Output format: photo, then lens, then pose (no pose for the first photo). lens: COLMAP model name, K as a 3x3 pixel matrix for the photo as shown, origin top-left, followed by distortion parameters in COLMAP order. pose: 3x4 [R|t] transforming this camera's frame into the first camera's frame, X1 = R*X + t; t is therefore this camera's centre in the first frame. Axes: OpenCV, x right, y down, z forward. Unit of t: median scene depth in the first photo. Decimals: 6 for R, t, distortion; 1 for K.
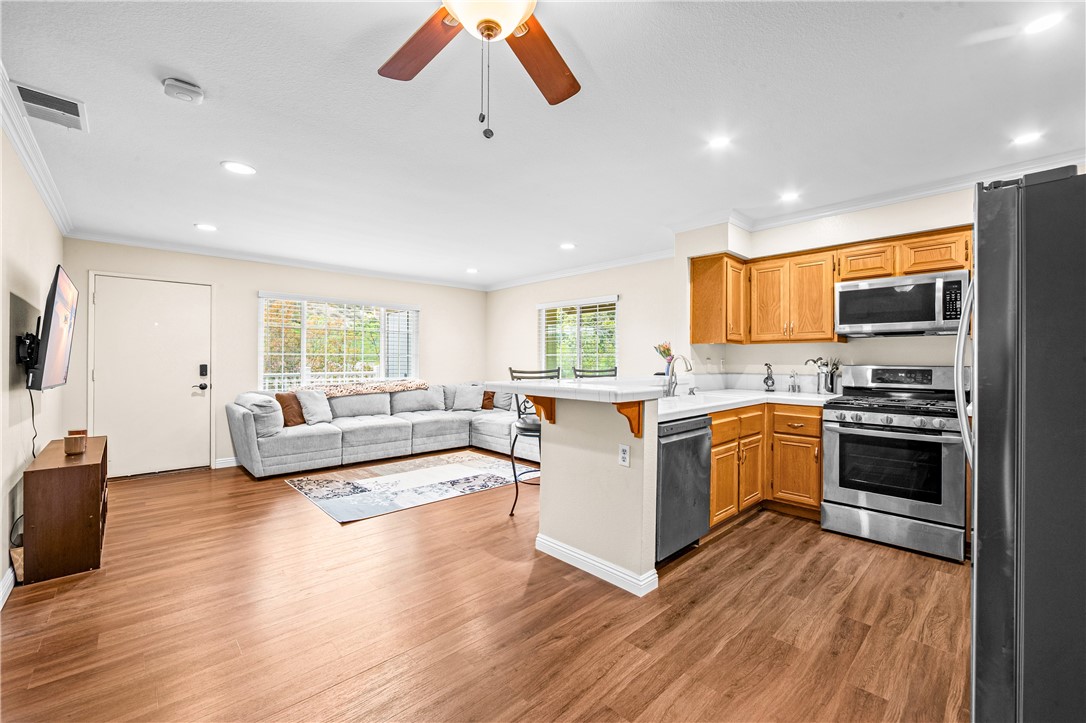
lens RADIAL K [[446.2, 0, 545.1], [0, 446.2, 360.7], [0, 0, 1]] dist [-0.005797, 0.000346]
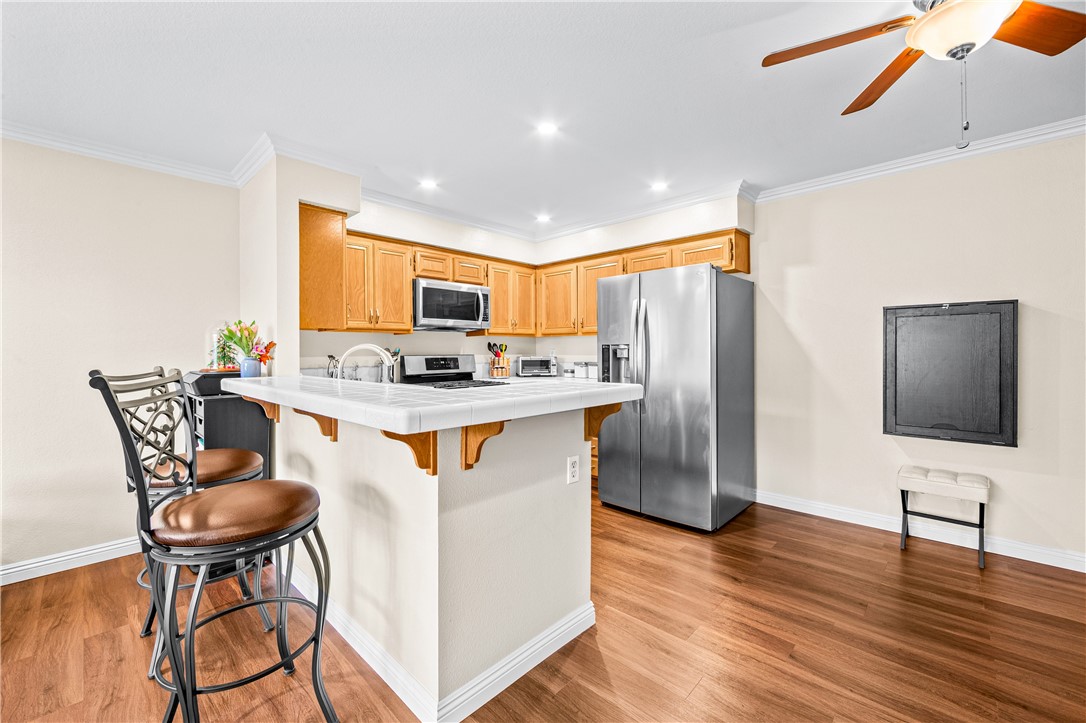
lens RADIAL K [[446.2, 0, 547.3], [0, 446.2, 352.2], [0, 0, 1]] dist [-0.005797, 0.000346]
pose [[-0.053406, -0.005440, 0.998558, -0.356866], [0.007695, 0.999953, 0.005860, -0.001248], [-0.998543, 0.007997, -0.053362, 0.630178]]
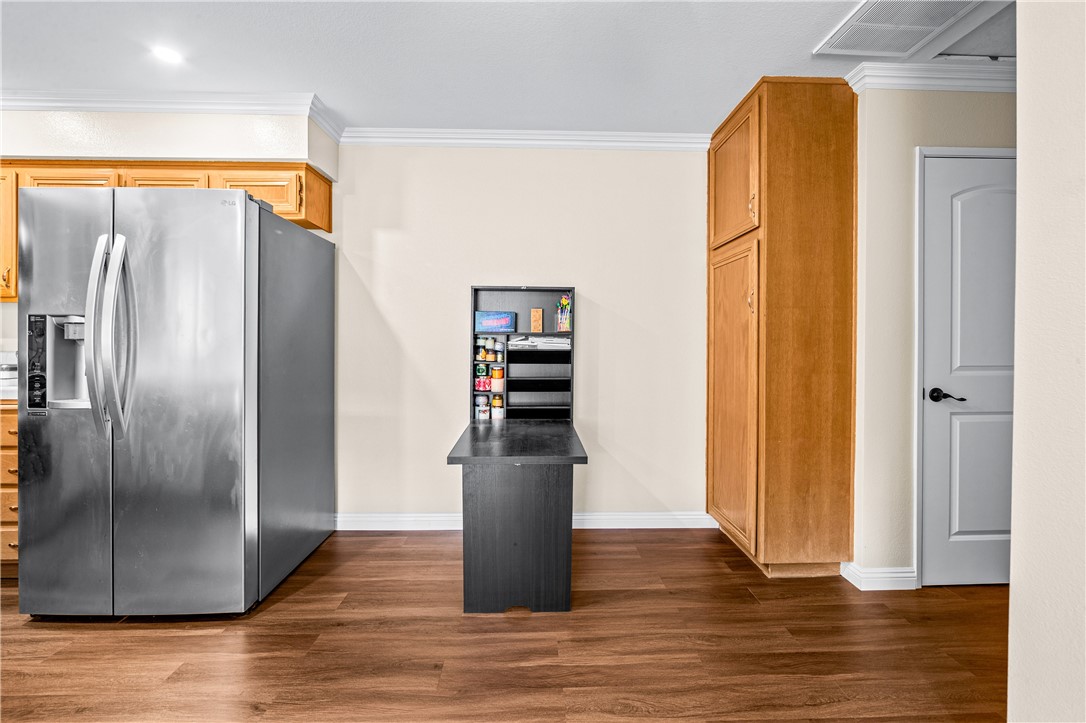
lens RADIAL K [[436.1, 0, 550.9], [0, 436.1, 344.4], [0, 0, 1]] dist [-0.014836, 0.003886]
pose [[-0.748882, -0.010998, 0.662612, -0.187078], [-0.007507, 0.999939, 0.008112, 0.011997], [-0.662661, 0.001101, -0.748919, 0.459021]]
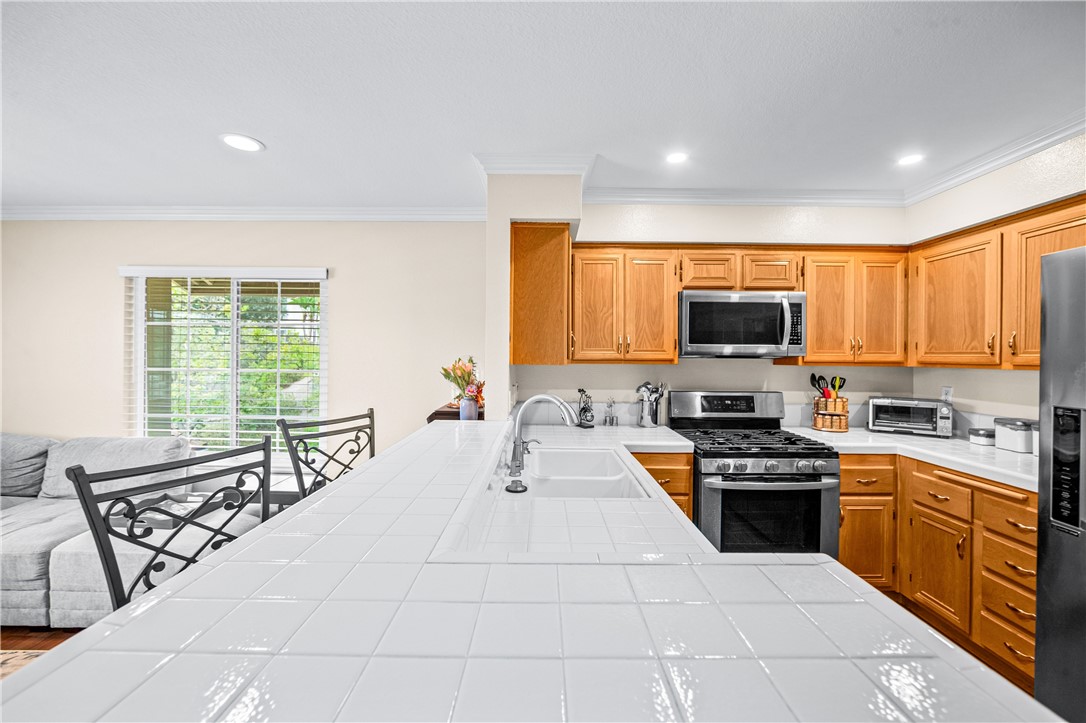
lens RADIAL K [[436.1, 0, 543.9], [0, 436.1, 356.7], [0, 0, 1]] dist [-0.014836, 0.003886]
pose [[0.691469, 0.000436, 0.722406, -0.063762], [-0.004596, 0.999982, 0.003795, -0.049341], [-0.722391, -0.005945, 0.691459, 0.540125]]
